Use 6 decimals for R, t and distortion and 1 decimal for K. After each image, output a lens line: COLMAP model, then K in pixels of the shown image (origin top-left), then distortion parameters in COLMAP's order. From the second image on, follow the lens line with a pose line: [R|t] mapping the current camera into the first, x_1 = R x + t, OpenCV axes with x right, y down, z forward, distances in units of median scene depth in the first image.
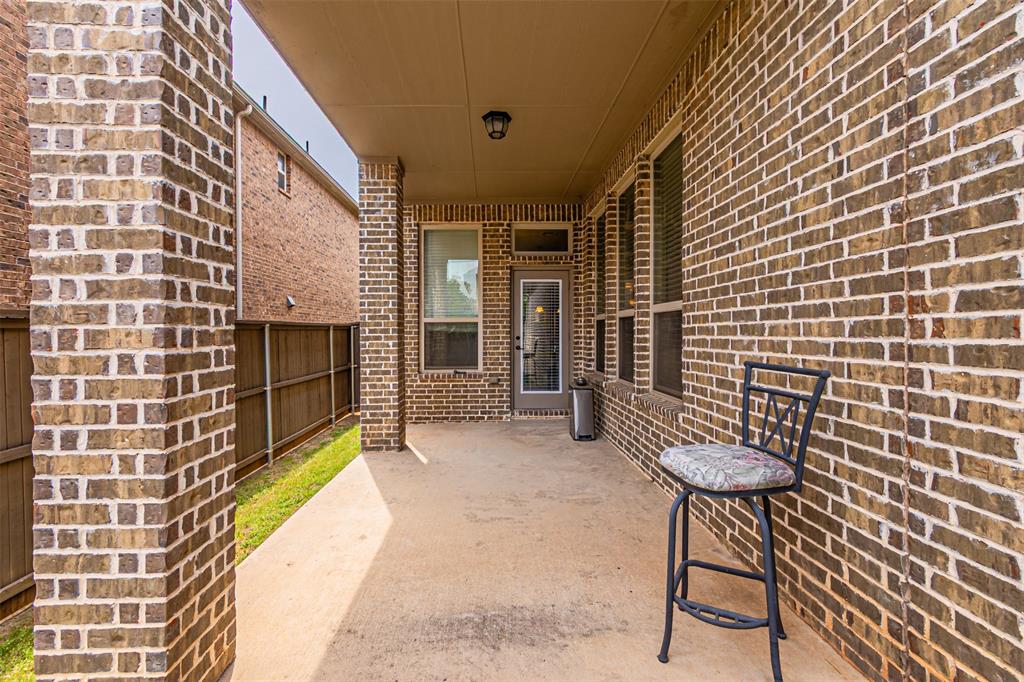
lens RADIAL K [[451.9, 0, 504.3], [0, 451.9, 338.0], [0, 0, 1]] dist [0.008173, -0.001405]
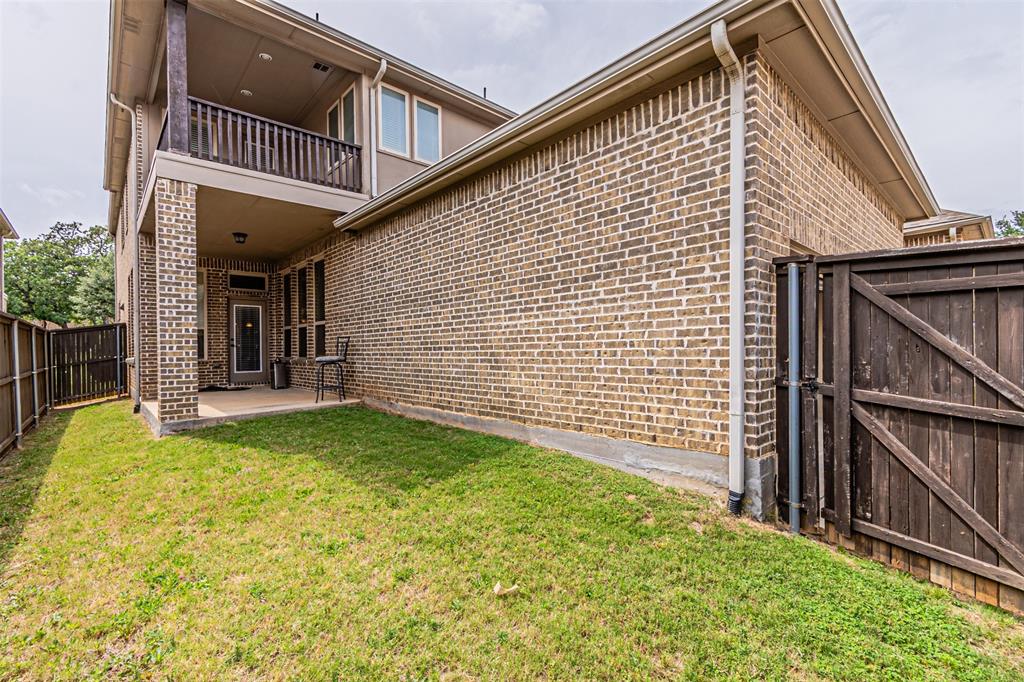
lens RADIAL K [[451.9, 0, 502.0], [0, 451.9, 347.8], [0, 0, 1]] dist [0.008173, -0.001405]
pose [[0.765479, -0.002670, 0.643455, -1.311083], [0.017290, 0.999716, -0.016422, 0.344409], [-0.643228, 0.023696, 0.765308, -4.228097]]
